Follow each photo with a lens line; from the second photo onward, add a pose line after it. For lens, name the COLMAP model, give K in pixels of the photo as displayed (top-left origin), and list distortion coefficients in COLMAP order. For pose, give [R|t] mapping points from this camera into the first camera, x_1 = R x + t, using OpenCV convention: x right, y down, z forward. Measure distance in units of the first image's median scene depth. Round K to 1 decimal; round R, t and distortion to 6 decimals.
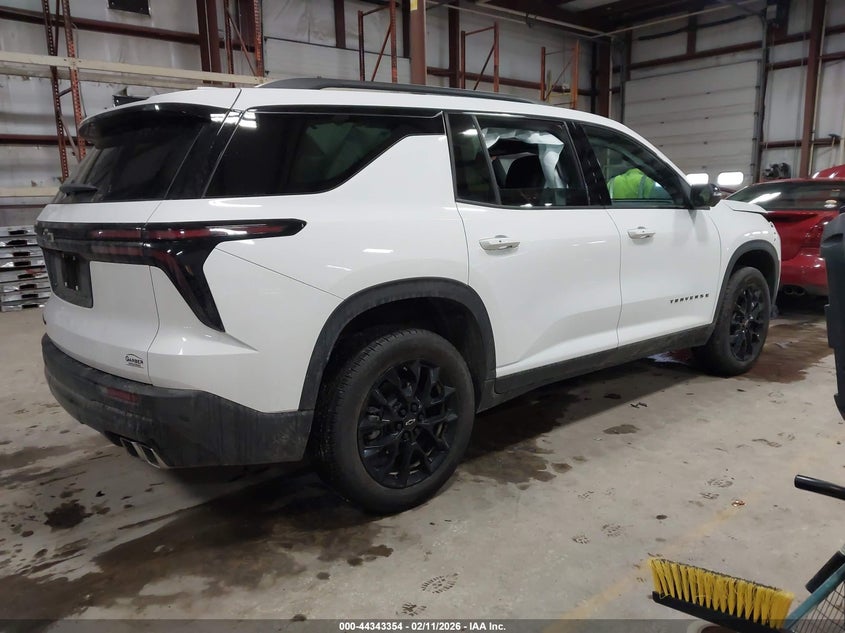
lens RADIAL K [[651.9, 0, 422.5], [0, 651.9, 316.5], [0, 0, 1]] dist [-0.010459, 0.001164]
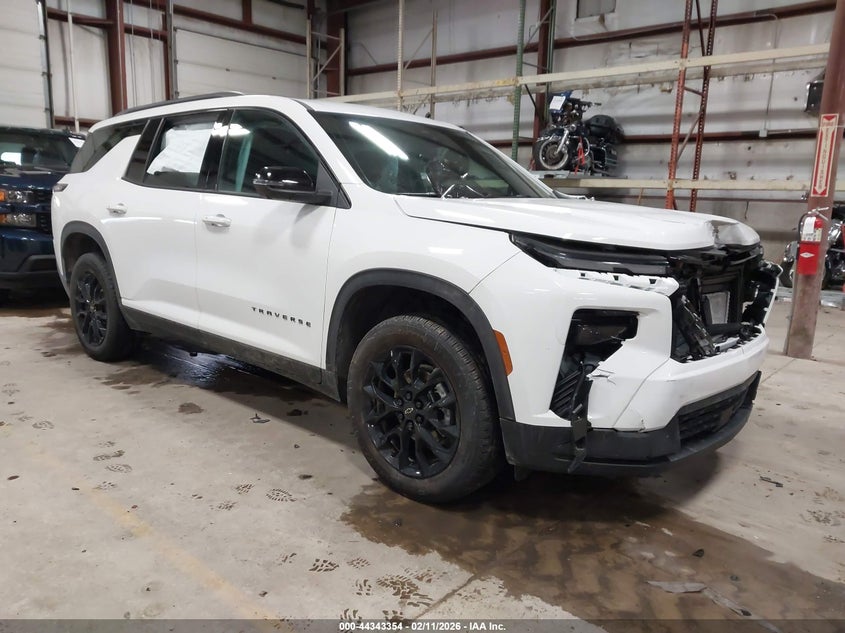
lens RADIAL K [[670.3, 0, 422.5], [0, 670.3, 316.5], [0, 0, 1]] dist [0.012475, 0.006845]
pose [[0.138193, 0.204616, -0.969038, 1.347706], [-0.209598, 0.962307, 0.173304, -0.227424], [0.967973, 0.179159, 0.175871, 1.129213]]
